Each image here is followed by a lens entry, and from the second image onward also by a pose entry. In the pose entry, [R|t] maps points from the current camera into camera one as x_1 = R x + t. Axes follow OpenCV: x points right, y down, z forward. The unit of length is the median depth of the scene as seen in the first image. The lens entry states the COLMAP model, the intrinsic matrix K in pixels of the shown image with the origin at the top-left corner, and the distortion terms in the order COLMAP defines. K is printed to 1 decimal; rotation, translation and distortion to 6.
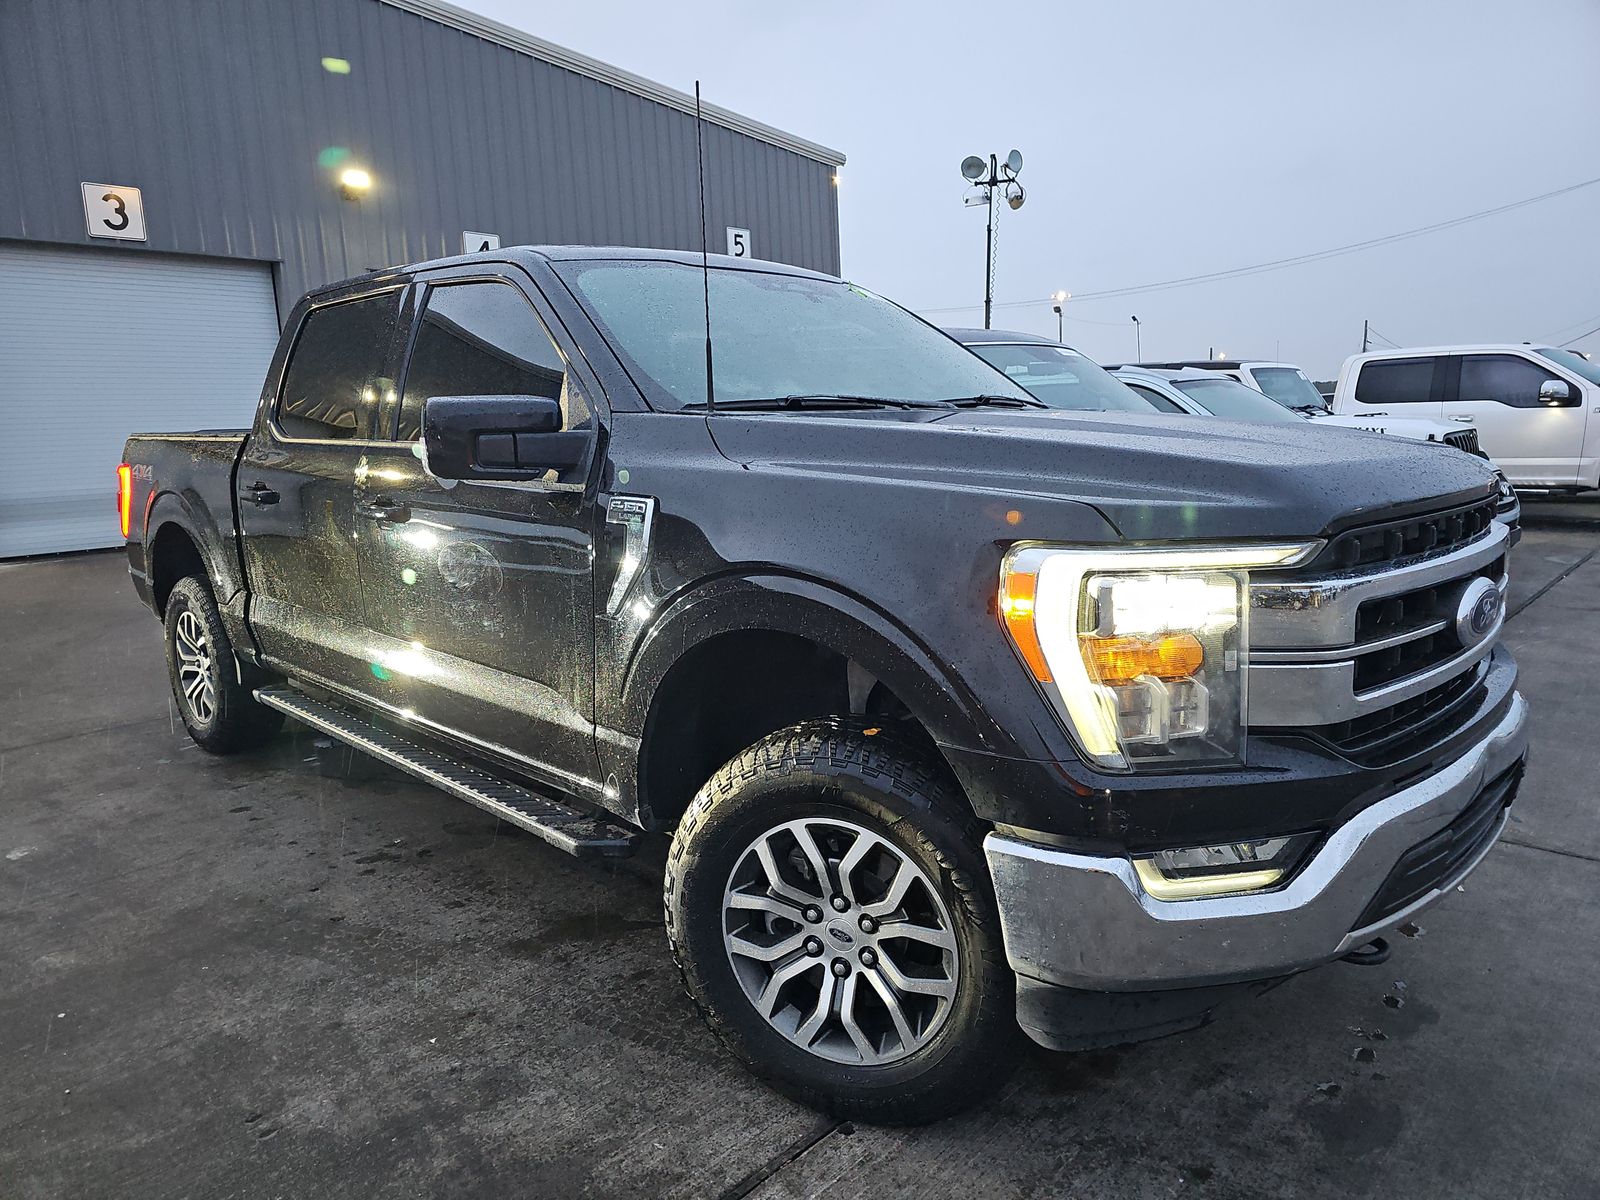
lens RADIAL K [[1045.7, 0, 800.0], [0, 1045.7, 600.0], [0, 0, 1]] dist [0.004400, -0.000883]
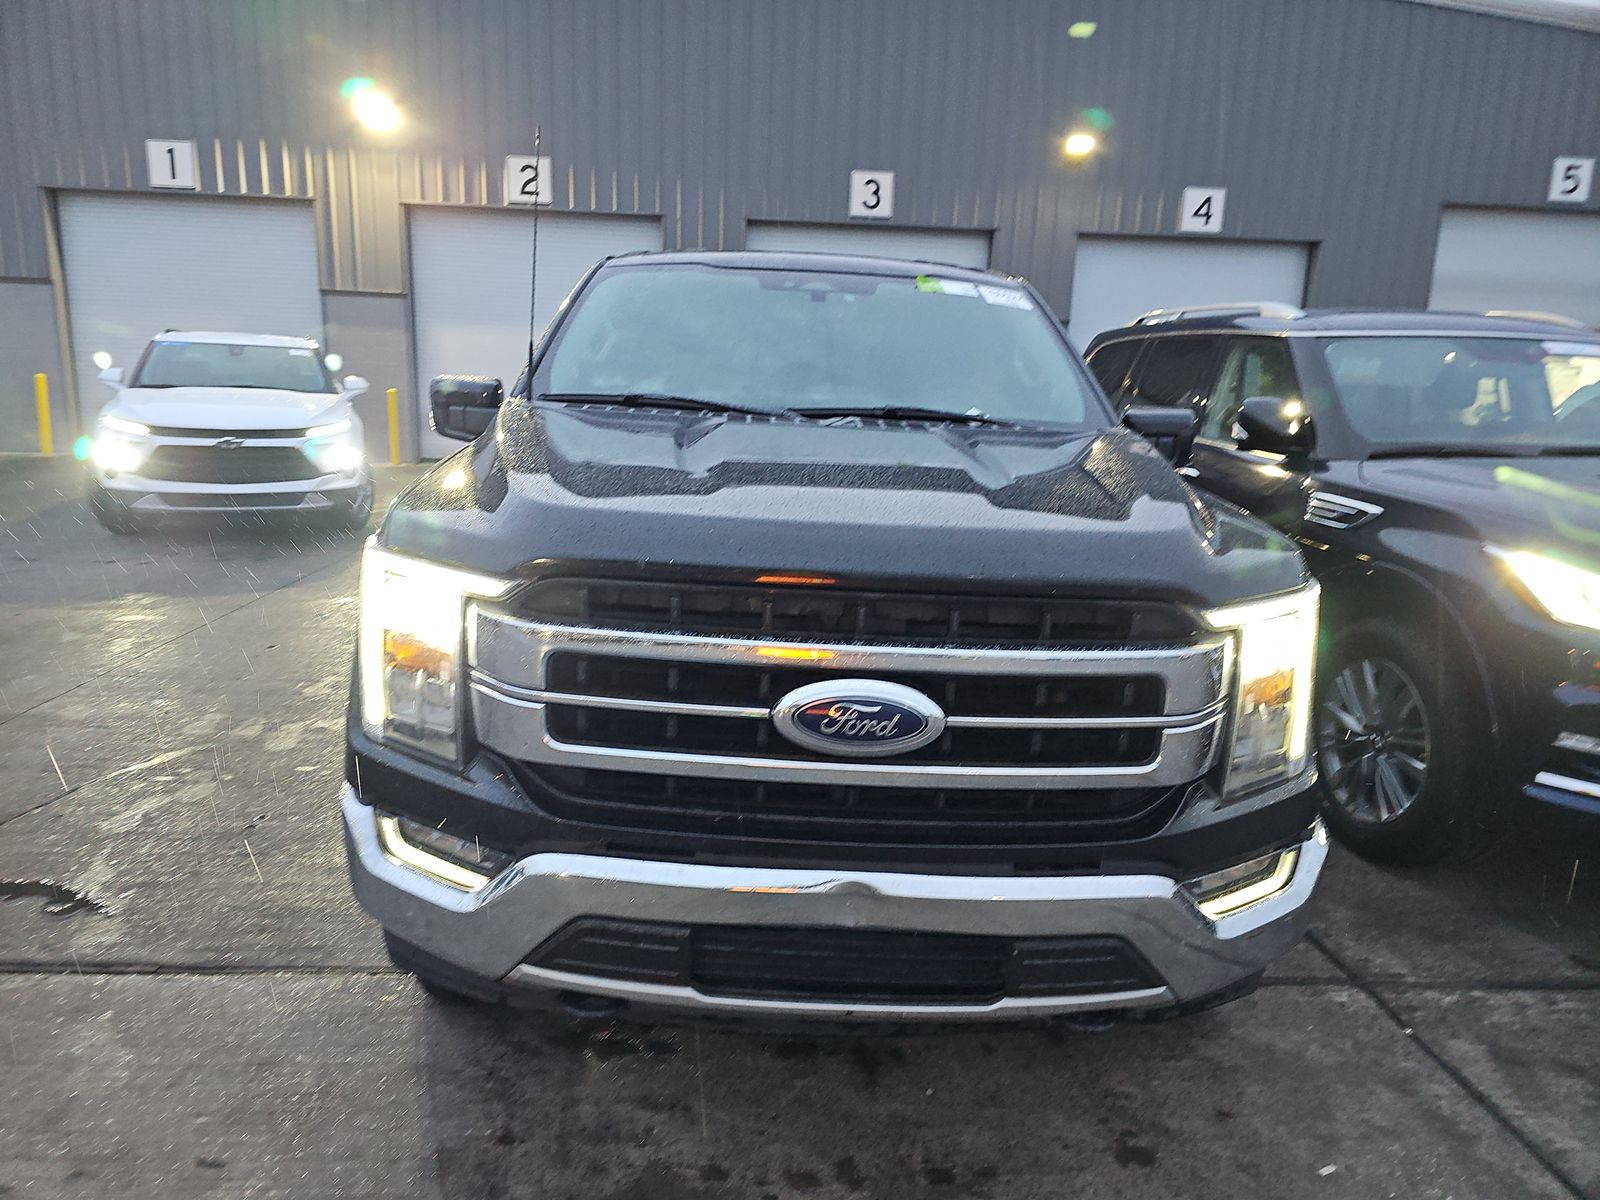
lens RADIAL K [[1045.7, 0, 800.0], [0, 1045.7, 600.0], [0, 0, 1]] dist [0.004400, -0.000883]
pose [[0.724682, 0.196865, -0.660364, 0.184607], [-0.168187, 0.979871, 0.107547, -0.025801], [0.668243, 0.033127, 0.743205, 0.057410]]
